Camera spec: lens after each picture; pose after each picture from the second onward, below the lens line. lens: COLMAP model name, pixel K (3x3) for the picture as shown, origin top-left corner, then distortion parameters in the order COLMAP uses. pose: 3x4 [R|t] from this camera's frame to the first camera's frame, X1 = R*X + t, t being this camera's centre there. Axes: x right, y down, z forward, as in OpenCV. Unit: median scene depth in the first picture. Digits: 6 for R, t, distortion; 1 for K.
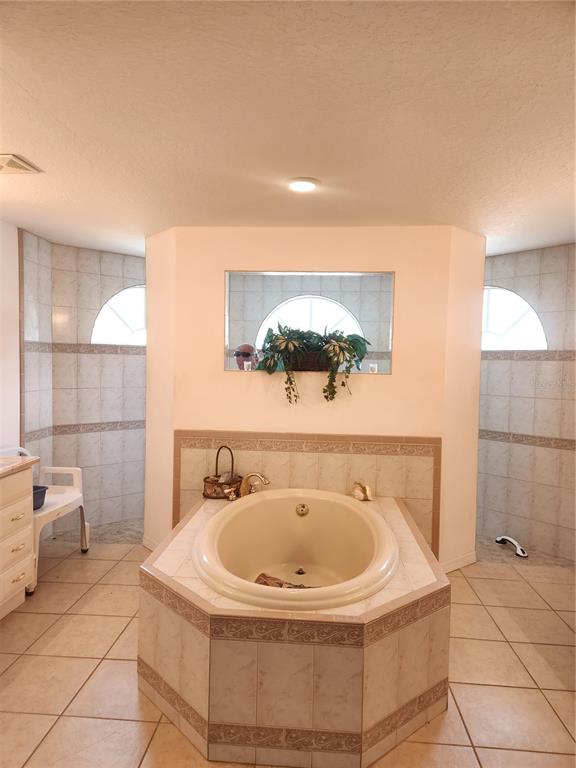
lens RADIAL K [[506.0, 0, 288.0], [0, 506.0, 384.0], [0, 0, 1]] dist [-0.001448, -0.001563]
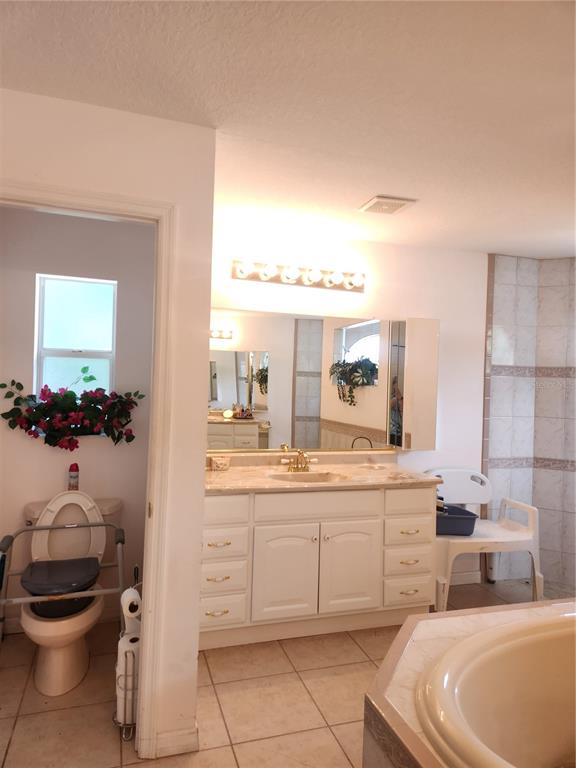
lens RADIAL K [[512.2, 0, 287.5], [0, 512.2, 370.2], [0, 0, 1]] dist [0.005040, 0.001760]
pose [[0.370286, -0.019942, -0.928704, 0.278057], [-0.064286, 0.996822, -0.047037, -0.001718], [0.926691, 0.077119, 0.367828, 0.277211]]
